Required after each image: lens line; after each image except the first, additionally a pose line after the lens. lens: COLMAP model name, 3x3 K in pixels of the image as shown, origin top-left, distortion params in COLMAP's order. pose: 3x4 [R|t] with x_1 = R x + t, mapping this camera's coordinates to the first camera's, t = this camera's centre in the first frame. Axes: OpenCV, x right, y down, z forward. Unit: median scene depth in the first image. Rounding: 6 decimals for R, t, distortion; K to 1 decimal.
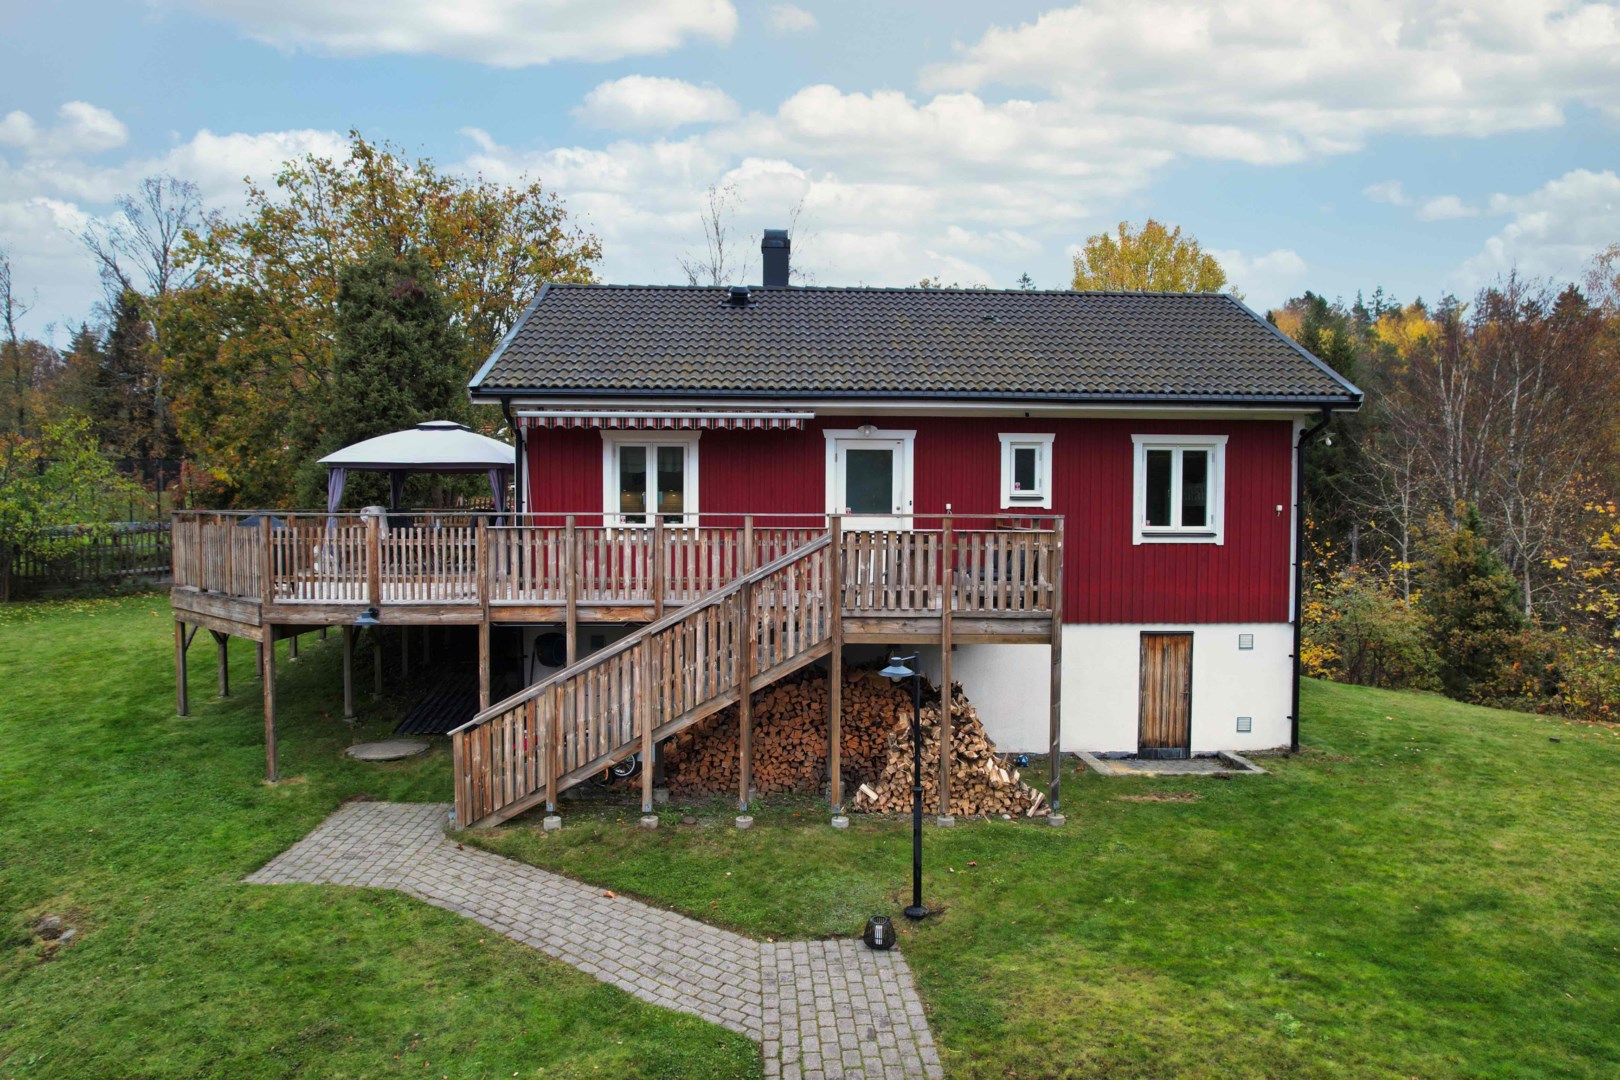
lens RADIAL K [[1036.0, 0, 815.6], [0, 1036.0, 534.9], [0, 0, 1]] dist [-0.056834, 0.044204]
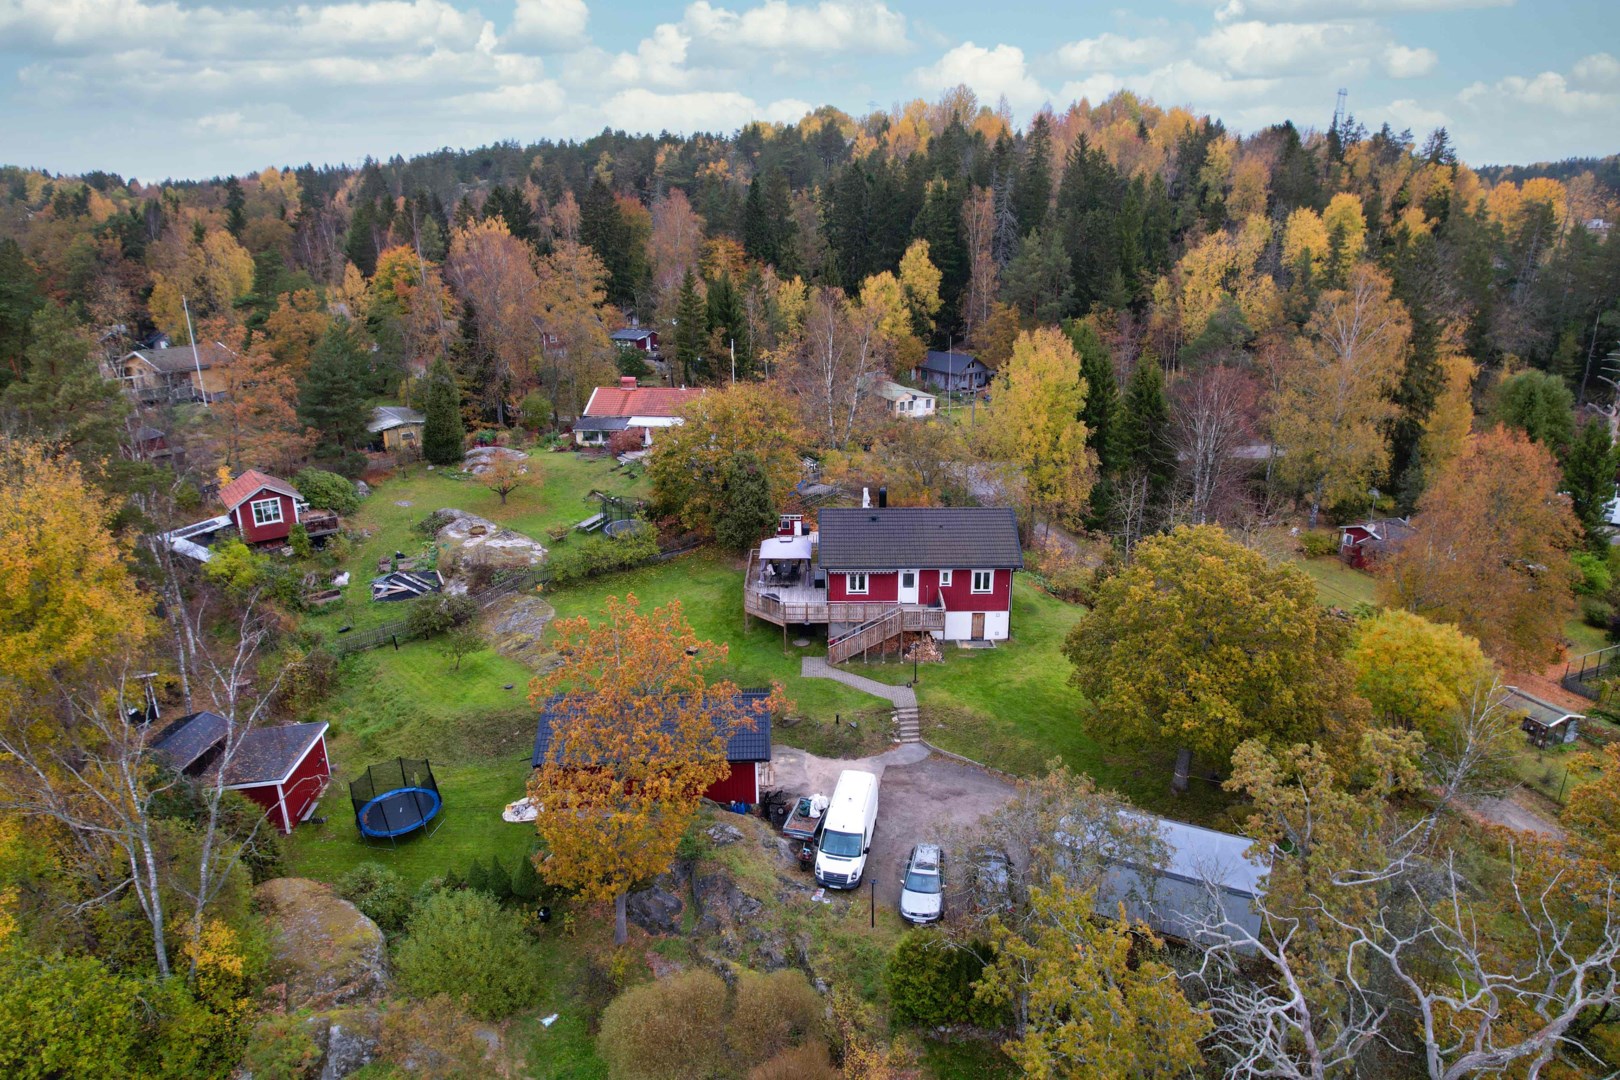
lens RADIAL K [[1036.0, 0, 800.9], [0, 1036.0, 536.7], [0, 0, 1]] dist [-0.056834, 0.044204]
pose [[0.998817, -0.001260, -0.048609, -0.193041], [0.015425, 0.956242, 0.292171, -1.556877], [0.046114, -0.292575, 0.955130, -3.201115]]
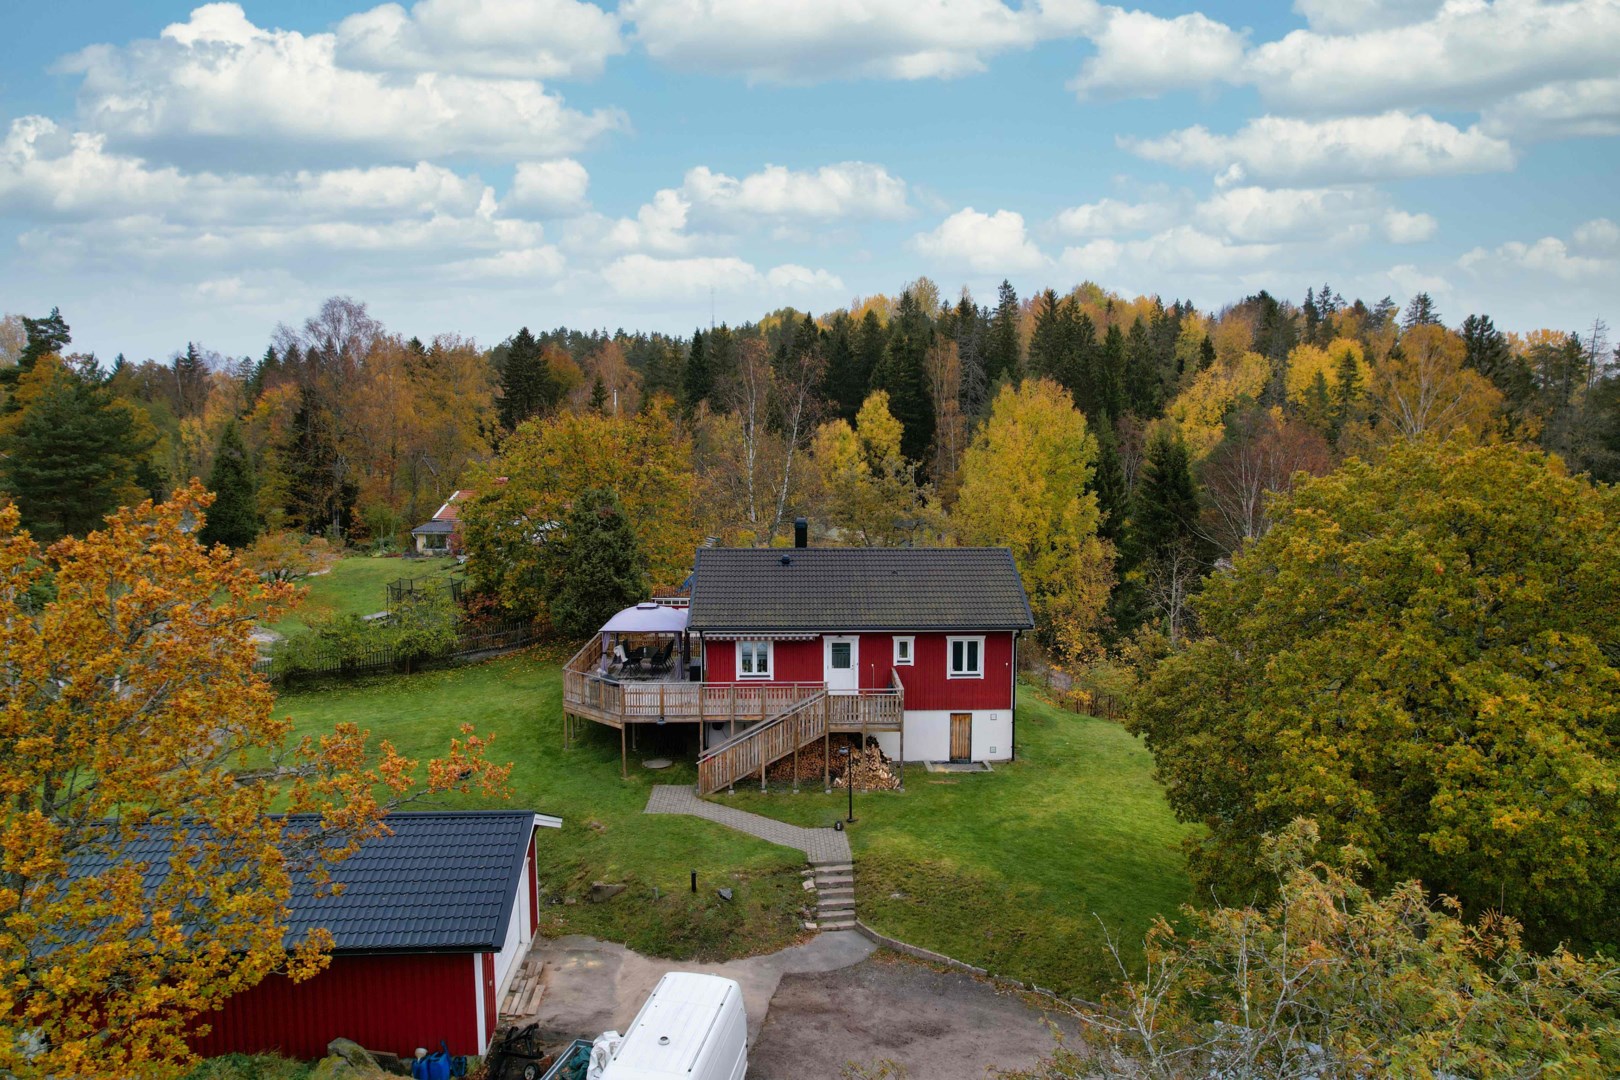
lens RADIAL K [[1036.0, 0, 808.3], [0, 1036.0, 538.0], [0, 0, 1]] dist [-0.056834, 0.044204]
pose [[0.999894, -0.006021, -0.013222, 0.007899], [0.006855, 0.997926, 0.064013, -0.525930], [0.012809, -0.064097, 0.997861, -1.575515]]
